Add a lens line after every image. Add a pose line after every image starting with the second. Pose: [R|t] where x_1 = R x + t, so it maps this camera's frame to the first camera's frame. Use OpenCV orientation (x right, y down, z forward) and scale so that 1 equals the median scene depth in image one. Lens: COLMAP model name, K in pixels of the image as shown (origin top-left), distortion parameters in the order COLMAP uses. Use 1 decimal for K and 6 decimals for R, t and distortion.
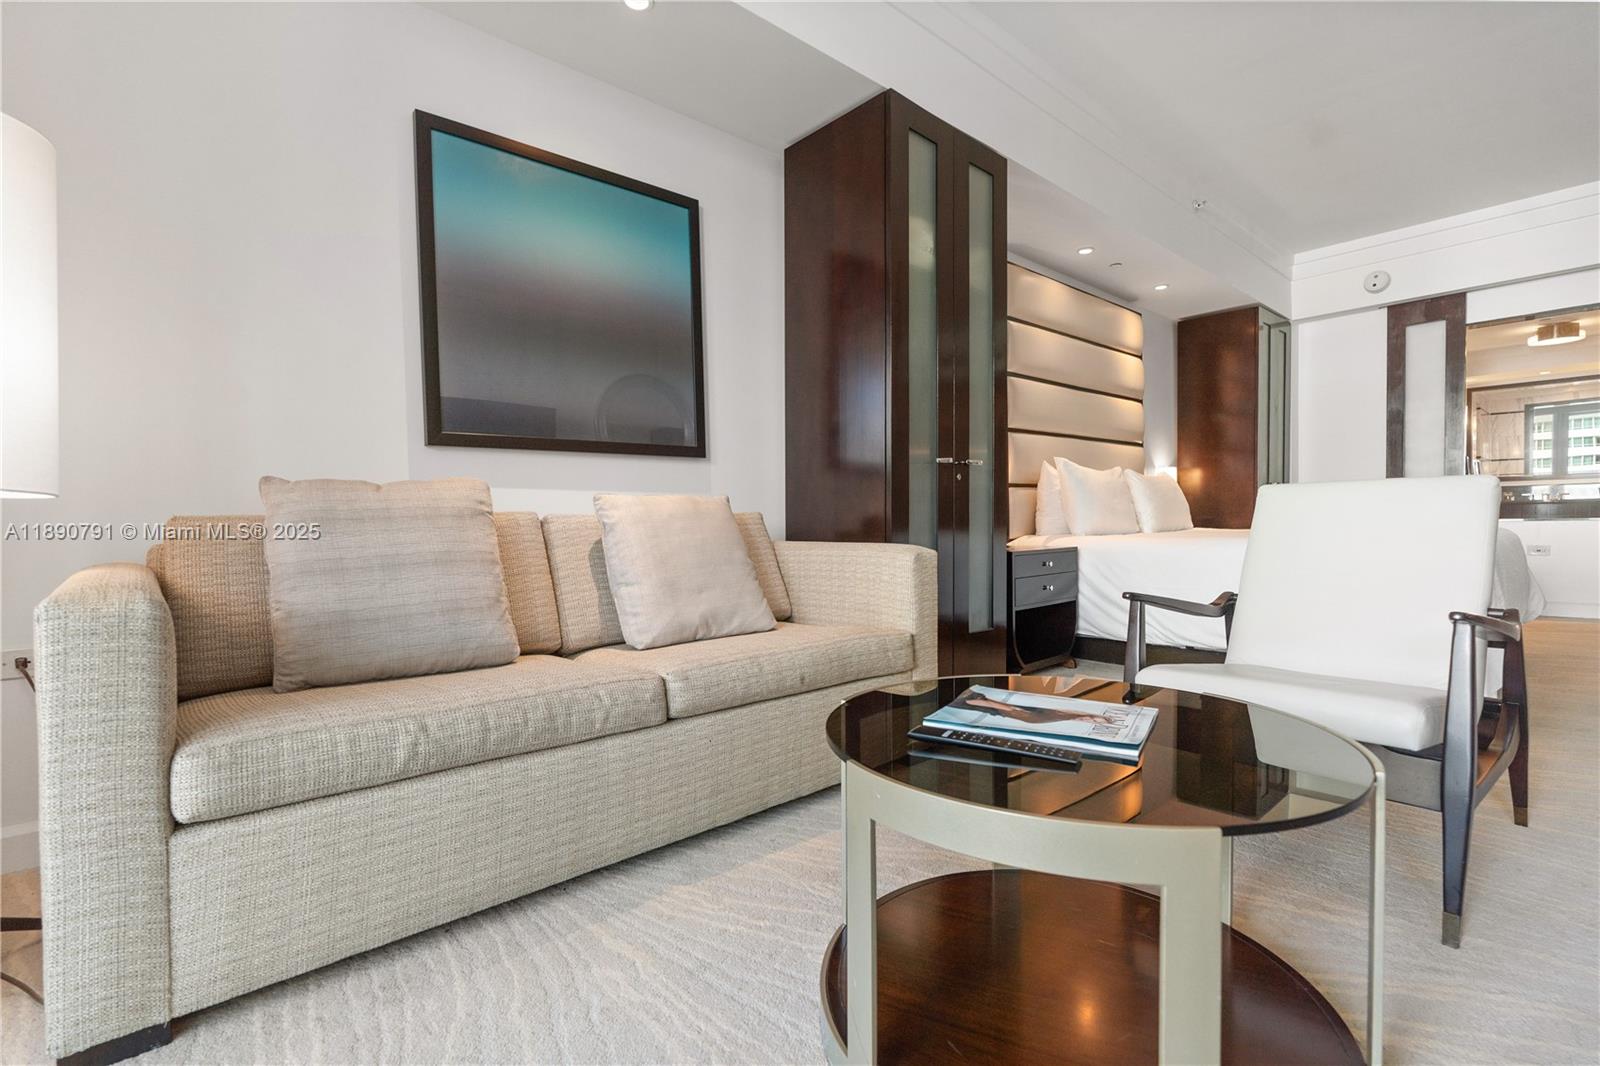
lens RADIAL K [[730.3, 0, 800.4], [0, 730.3, 537.4], [0, 0, 1]] dist [-0.002945, 0.000071]
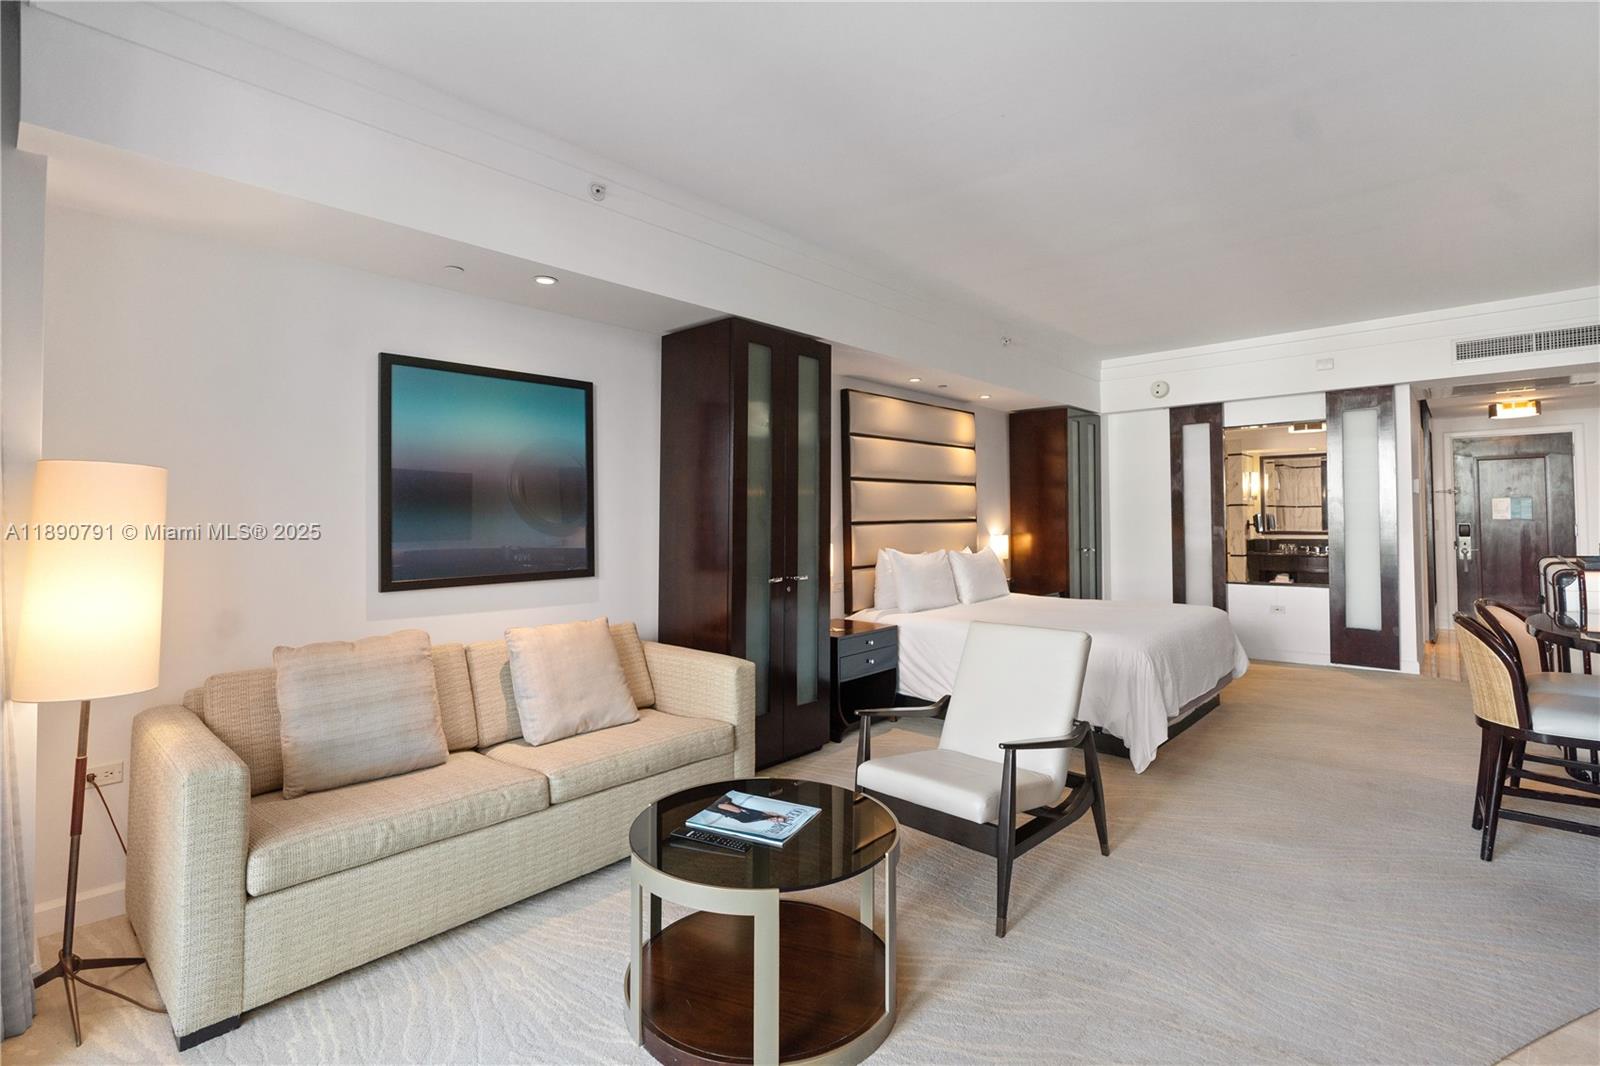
lens RADIAL K [[724.5, 0, 787.9], [0, 724.5, 505.1], [0, 0, 1]] dist [-0.000067, 0.000646]
pose [[0.995709, 0.011234, 0.091857, 0.132144], [-0.006375, 0.998573, -0.053025, -0.237372], [-0.092322, 0.052212, 0.994359, -0.461864]]
